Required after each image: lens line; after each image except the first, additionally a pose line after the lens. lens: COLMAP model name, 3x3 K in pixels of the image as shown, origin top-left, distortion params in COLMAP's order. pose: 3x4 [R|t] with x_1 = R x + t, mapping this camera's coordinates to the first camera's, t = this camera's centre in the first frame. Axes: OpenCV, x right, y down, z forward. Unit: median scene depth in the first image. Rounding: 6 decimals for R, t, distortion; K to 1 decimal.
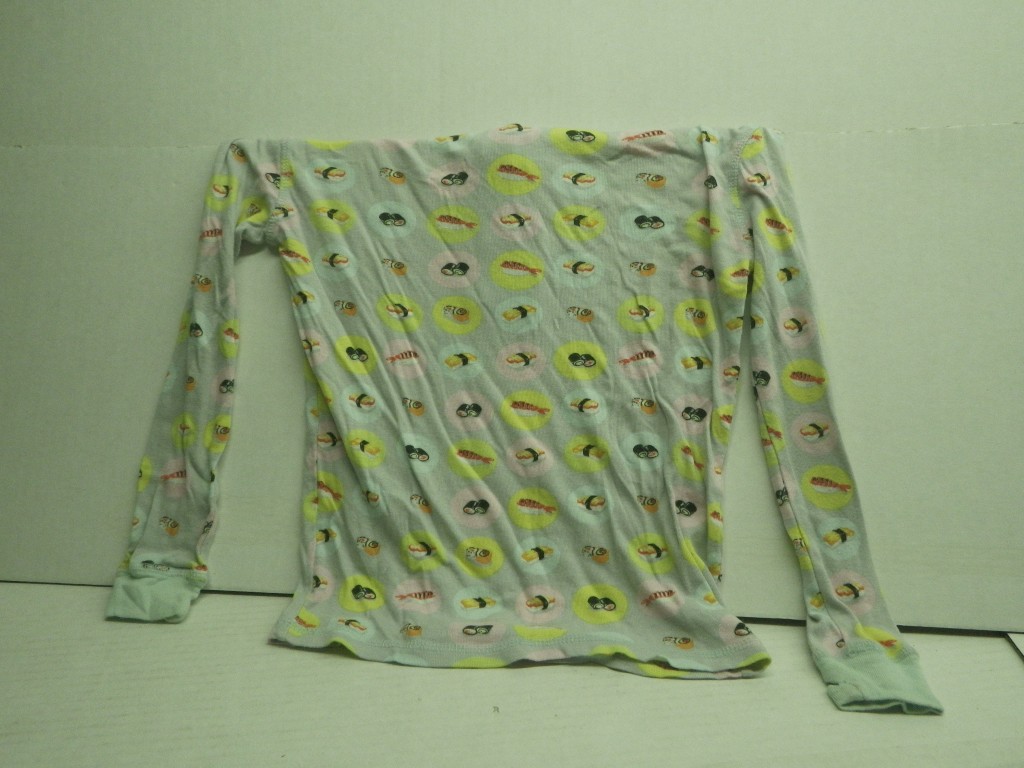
lens RADIAL K [[824.2, 0, 512.0], [0, 824.2, 384.0], [0, 0, 1]] dist [0.001931, 0.005476]
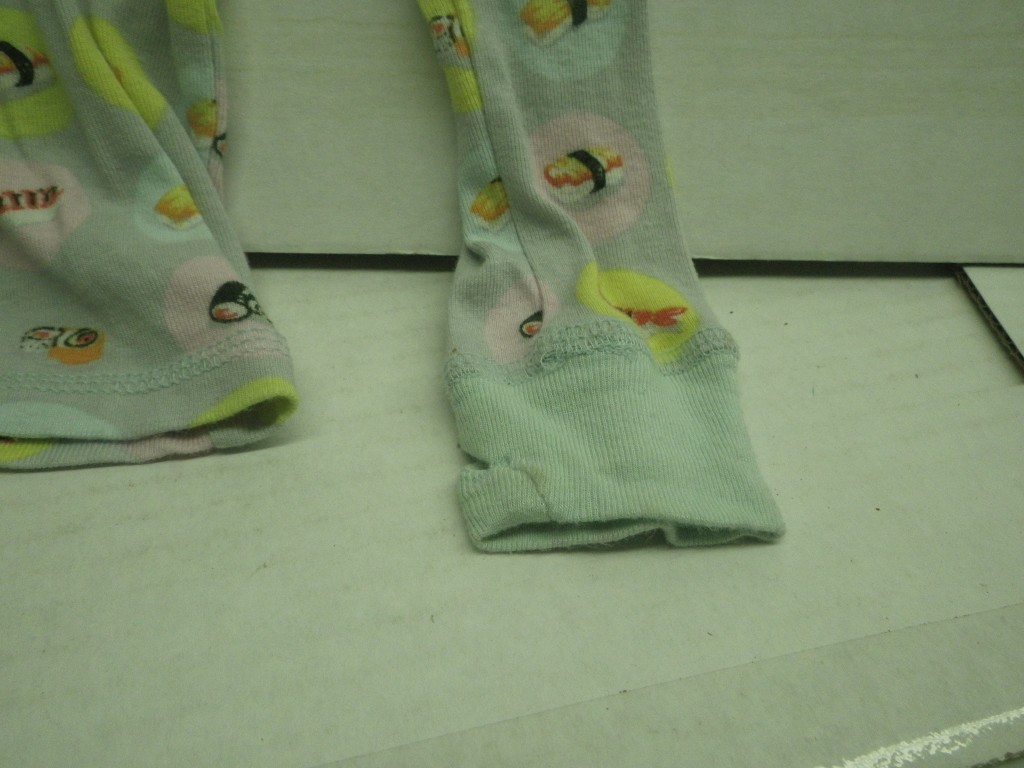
lens RADIAL K [[824.2, 0, 512.0], [0, 824.2, 384.0], [0, 0, 1]] dist [0.001931, 0.005476]
pose [[0.986102, -0.070124, 0.150618, 0.326060], [-0.008849, 0.883109, 0.469084, 0.169114], [-0.165906, -0.463897, 0.870215, 0.668186]]
